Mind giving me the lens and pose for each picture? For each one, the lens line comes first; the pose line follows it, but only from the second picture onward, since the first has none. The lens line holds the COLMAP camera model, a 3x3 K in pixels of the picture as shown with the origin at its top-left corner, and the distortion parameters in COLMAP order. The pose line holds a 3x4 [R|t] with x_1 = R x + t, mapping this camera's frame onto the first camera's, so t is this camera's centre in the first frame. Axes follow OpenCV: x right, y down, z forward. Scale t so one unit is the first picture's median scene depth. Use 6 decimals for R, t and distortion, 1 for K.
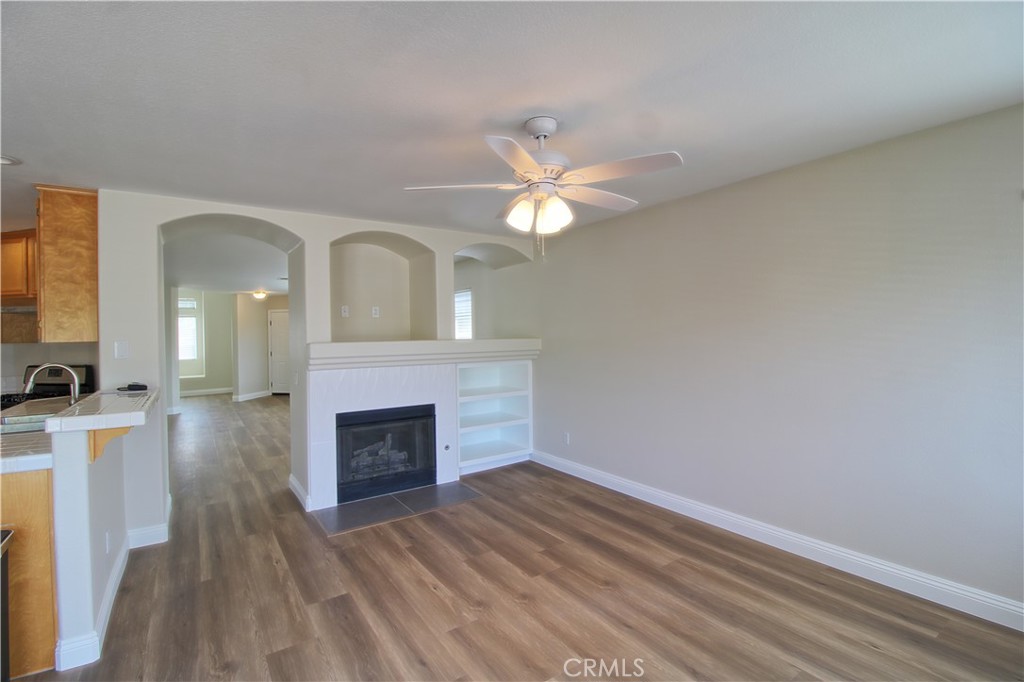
lens RADIAL K [[472.7, 0, 516.0], [0, 472.7, 335.5], [0, 0, 1]] dist [-0.016905, -0.003294]
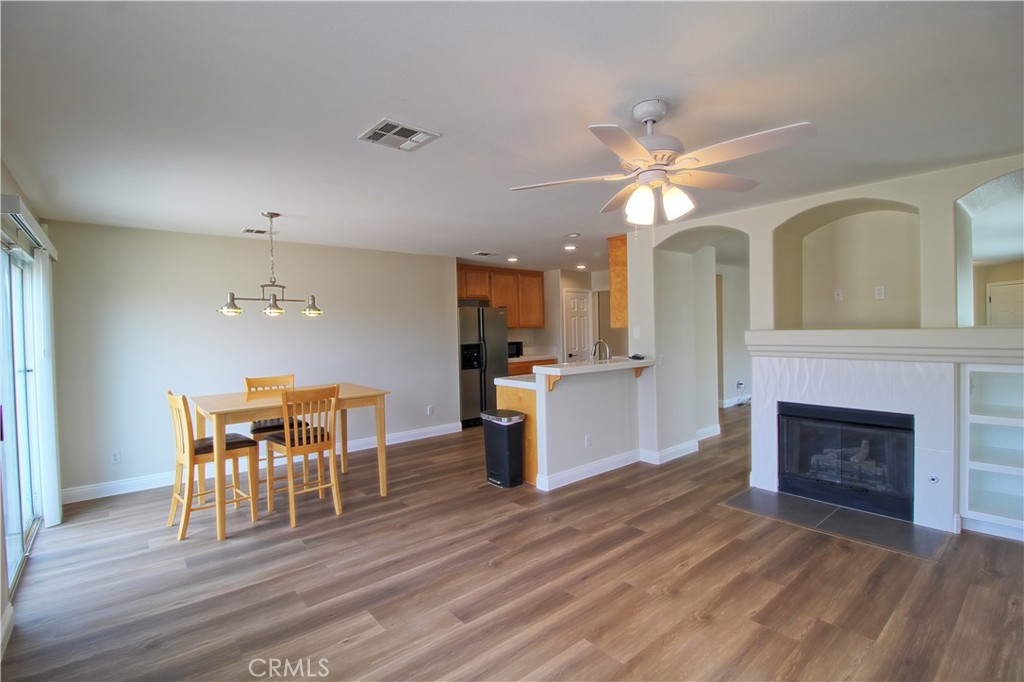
lens RADIAL K [[472.7, 0, 517.2], [0, 472.7, 334.9], [0, 0, 1]] dist [-0.016905, -0.003294]
pose [[0.094407, 0.028918, -0.995114, 0.703485], [0.017324, 0.999379, 0.030685, -0.018666], [0.995383, -0.020136, 0.093848, 0.456387]]
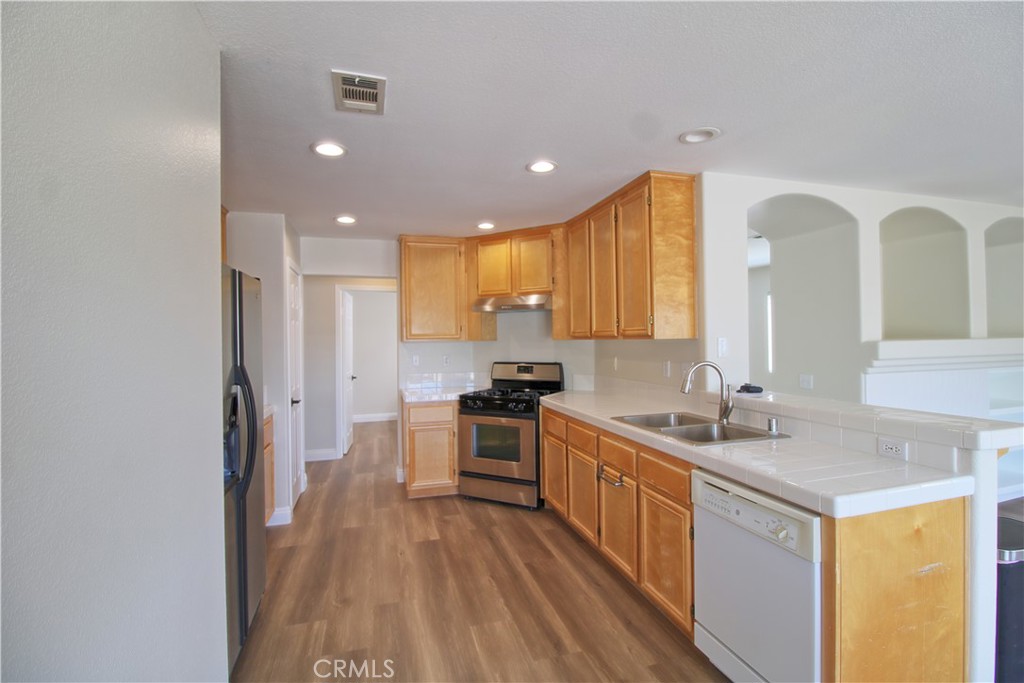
lens RADIAL K [[472.7, 0, 513.0], [0, 472.7, 338.2], [0, 0, 1]] dist [-0.016905, -0.003294]
pose [[0.949366, 0.000300, -0.314173, -0.958138], [0.000152, 0.999999, 0.001412, 0.011980], [0.314173, -0.001388, 0.949365, 0.000471]]
